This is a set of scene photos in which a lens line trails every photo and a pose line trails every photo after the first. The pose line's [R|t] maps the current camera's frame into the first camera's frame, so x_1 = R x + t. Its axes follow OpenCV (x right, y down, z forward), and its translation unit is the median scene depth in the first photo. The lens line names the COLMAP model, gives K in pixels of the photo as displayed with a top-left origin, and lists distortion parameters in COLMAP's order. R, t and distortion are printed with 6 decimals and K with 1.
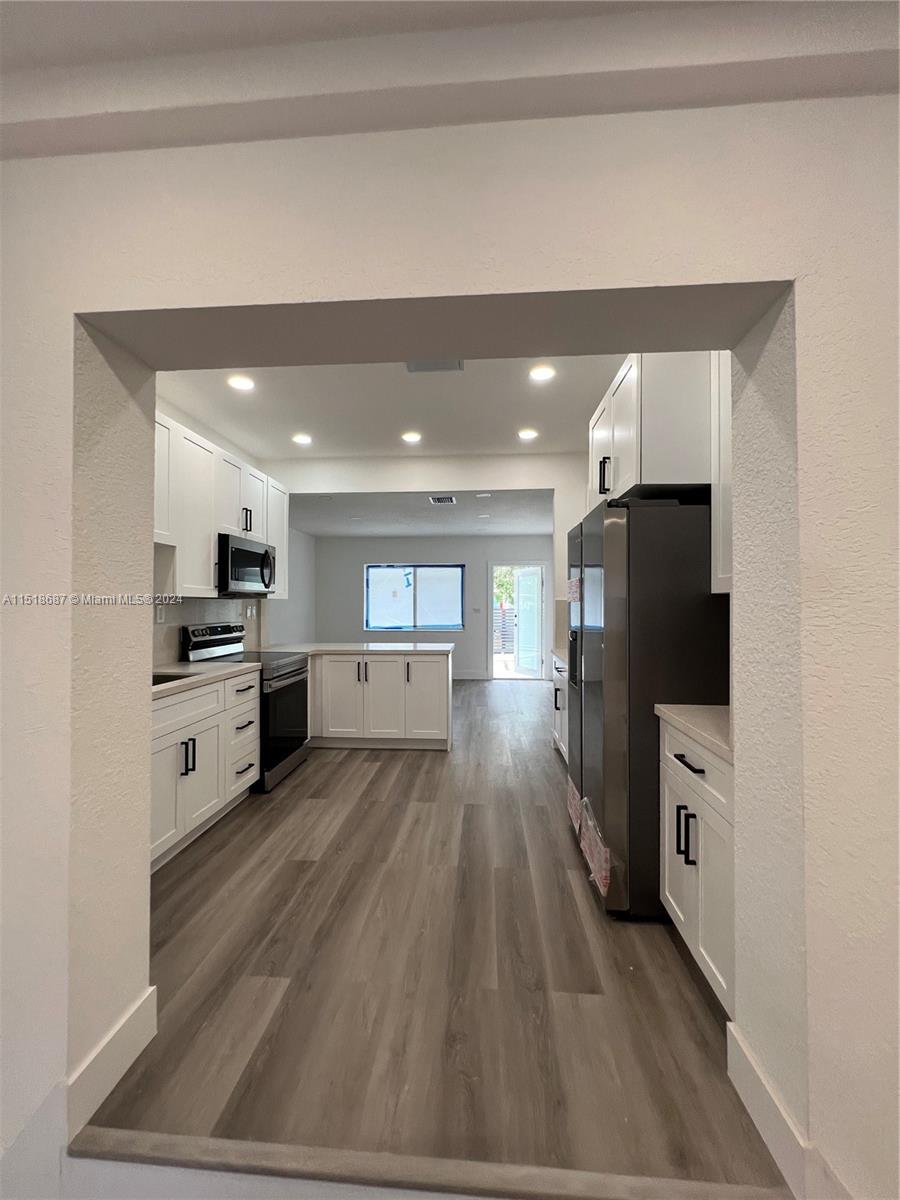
lens RADIAL K [[478.4, 0, 449.5], [0, 478.4, 600.5], [0, 0, 1]] dist [-0.001325, 0.001068]
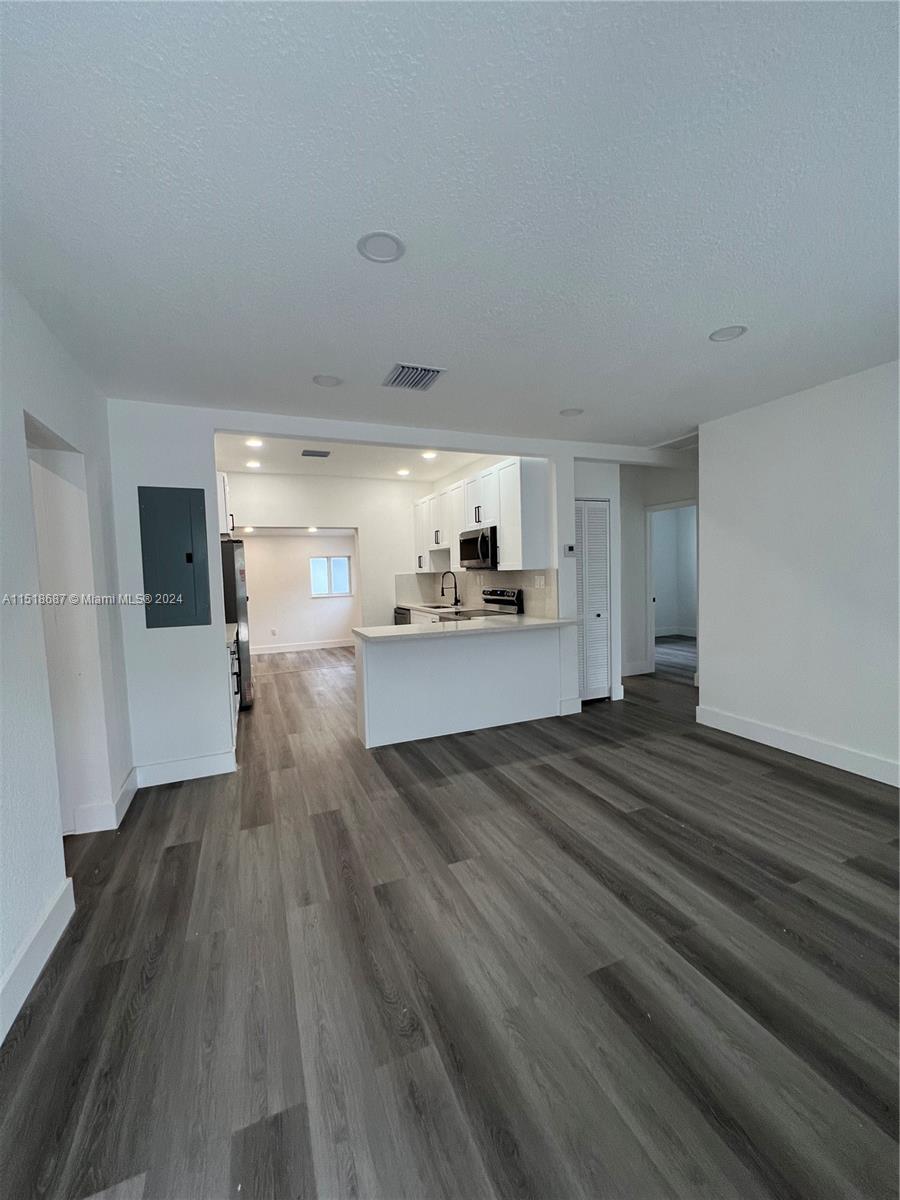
lens RADIAL K [[478.4, 0, 449.5], [0, 478.4, 600.5], [0, 0, 1]] dist [-0.001325, 0.001068]
pose [[-0.889943, 0.050959, -0.453217, 0.326388], [0.030982, 0.998198, 0.051398, 0.007302], [0.455019, 0.031699, -0.889917, 2.465958]]
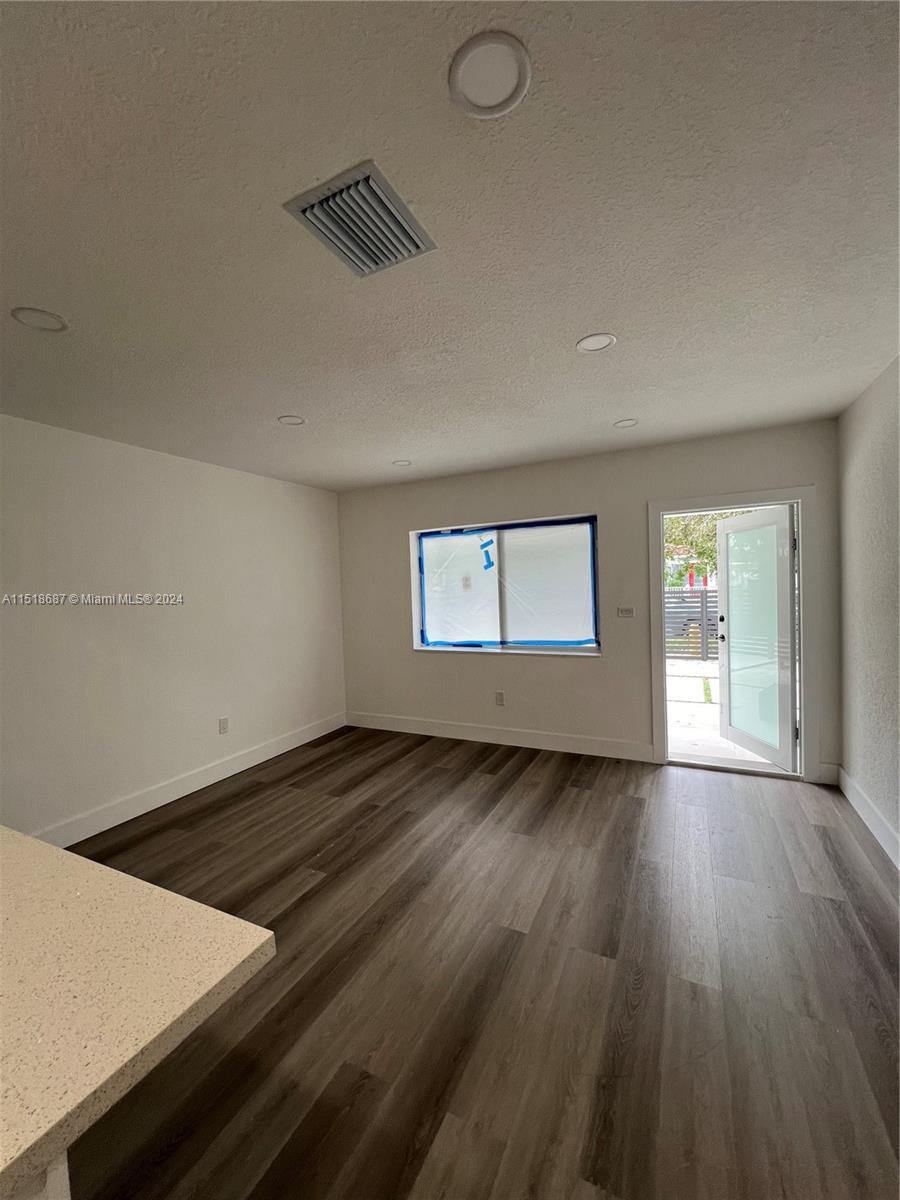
lens RADIAL K [[478.4, 0, 449.5], [0, 478.4, 600.5], [0, 0, 1]] dist [-0.001325, 0.001068]
pose [[0.924967, -0.023653, -0.379311, 0.192414], [0.041572, 0.998369, 0.039119, -0.040404], [0.377767, -0.051952, 0.924442, 1.294233]]
